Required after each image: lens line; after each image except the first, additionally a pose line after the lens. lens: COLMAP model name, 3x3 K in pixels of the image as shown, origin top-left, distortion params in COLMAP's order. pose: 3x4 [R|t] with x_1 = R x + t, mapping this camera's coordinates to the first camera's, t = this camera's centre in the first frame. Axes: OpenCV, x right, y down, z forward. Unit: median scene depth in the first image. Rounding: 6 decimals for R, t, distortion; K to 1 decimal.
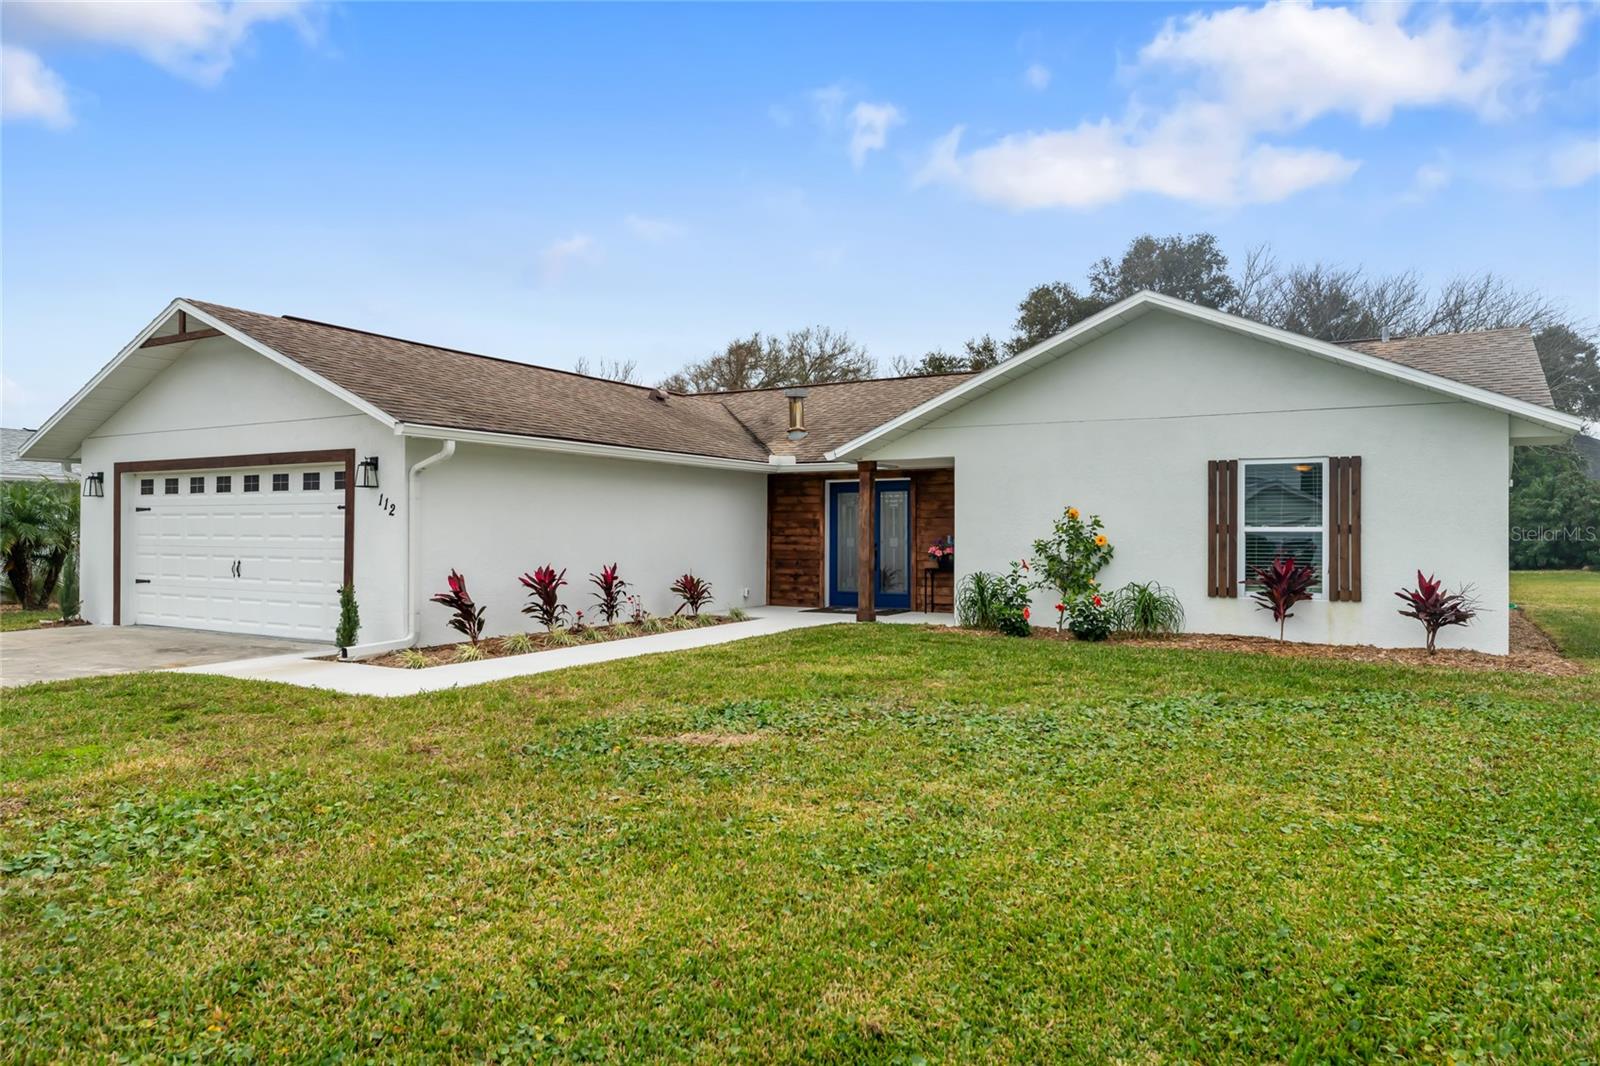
lens RADIAL K [[997.6, 0, 800.0], [0, 997.6, 533.0], [0, 0, 1]] dist [-0.004654, -0.000912]
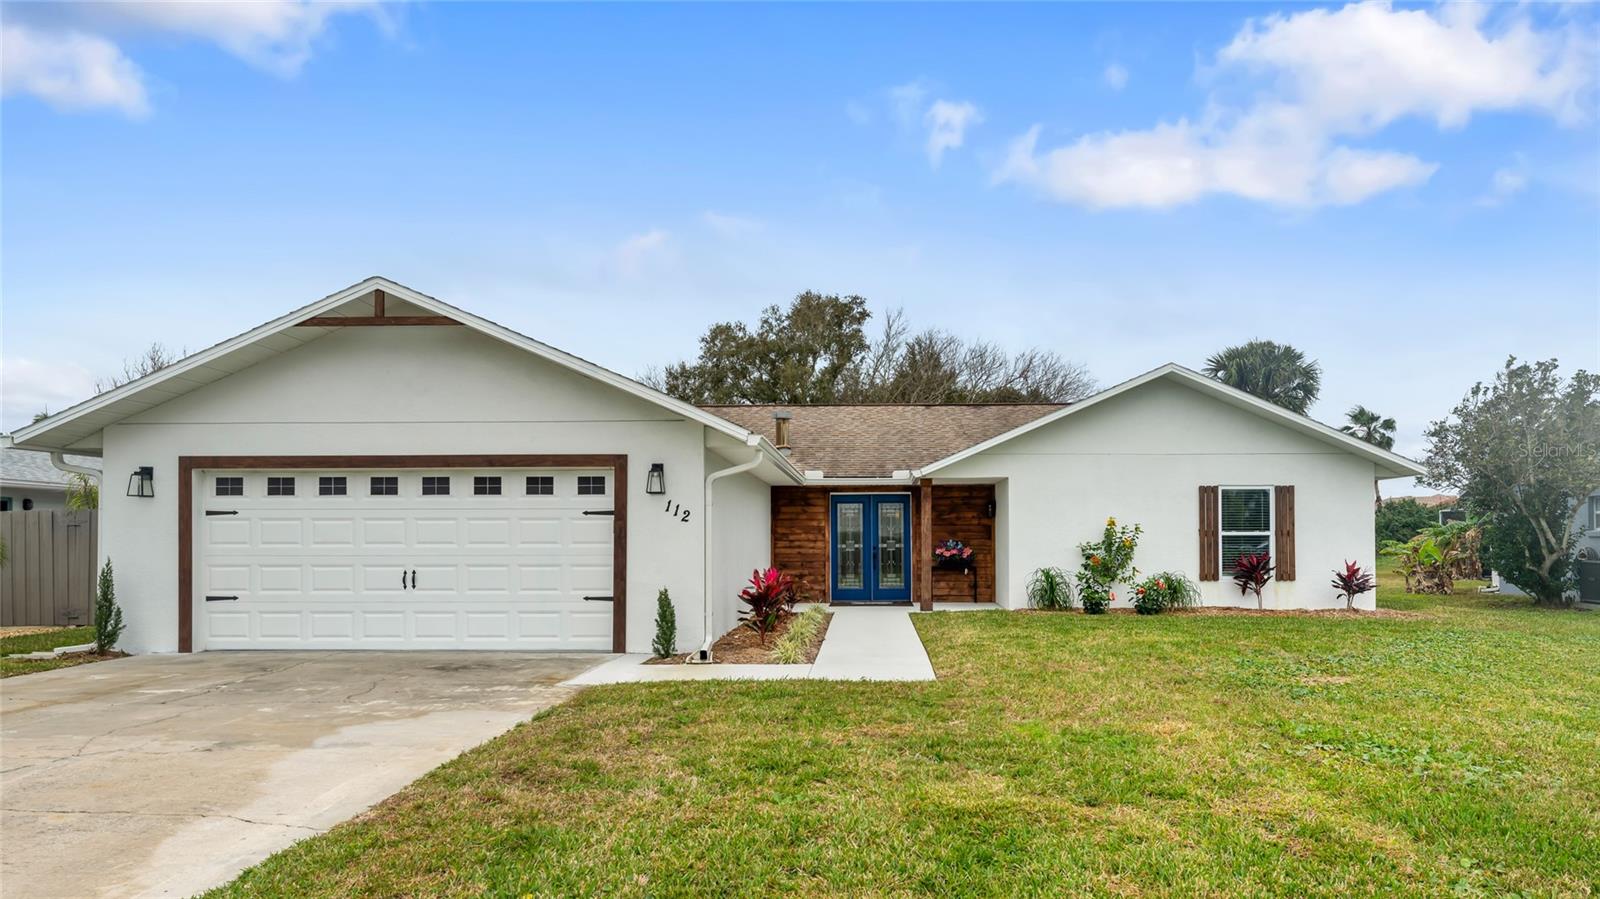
lens RADIAL K [[919.7, 0, 803.0], [0, 919.7, 544.3], [0, 0, 1]] dist [-0.002127, -0.000273]
pose [[0.882835, -0.007271, 0.469627, -0.662154], [0.005075, 0.999969, 0.005941, 0.000770], [-0.469656, -0.002862, 0.882845, 0.092437]]
